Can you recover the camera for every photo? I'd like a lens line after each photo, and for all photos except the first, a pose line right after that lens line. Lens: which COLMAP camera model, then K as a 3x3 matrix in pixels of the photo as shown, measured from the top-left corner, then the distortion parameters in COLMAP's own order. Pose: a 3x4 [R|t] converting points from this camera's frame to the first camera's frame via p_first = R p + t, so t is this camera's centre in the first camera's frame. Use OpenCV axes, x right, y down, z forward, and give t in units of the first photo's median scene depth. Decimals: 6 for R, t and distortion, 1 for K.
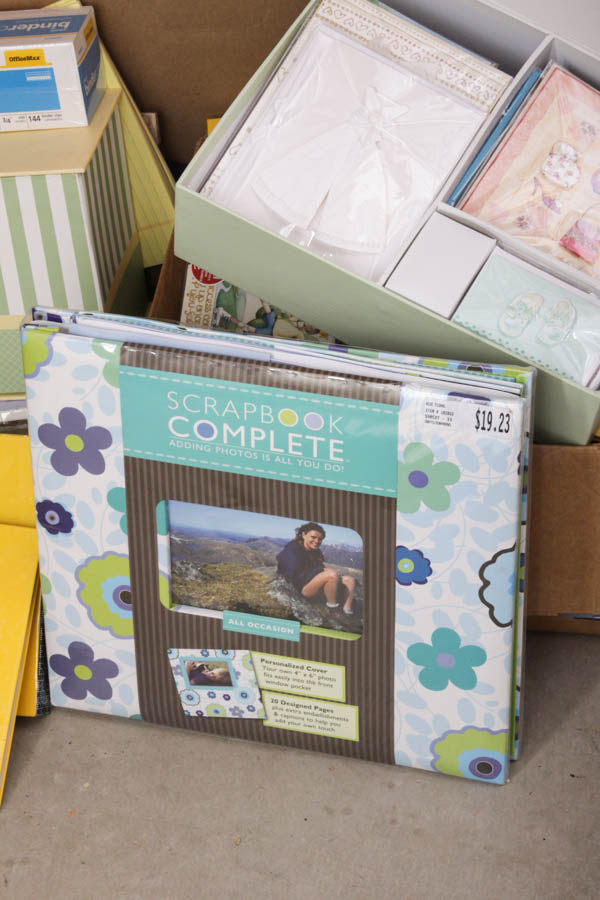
lens RADIAL K [[2569.0, 0, 300.0], [0, 2569.0, 450.0], [0, 0, 1]] dist [0.076893, 1.532513]
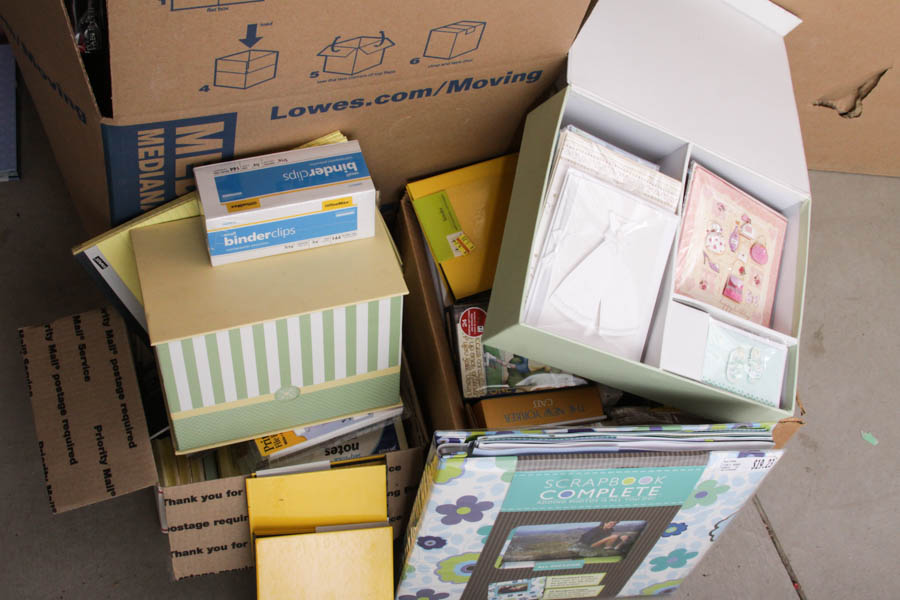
lens RADIAL K [[1173.9, 0, 450.0], [0, 1173.9, 300.0], [0, 0, 1]] dist [-0.165630, 0.016451]
pose [[0.894560, -0.202961, 0.398207, -0.319326], [0.063191, 0.939432, 0.336858, -0.320064], [-0.442458, -0.276177, 0.853204, 0.485105]]
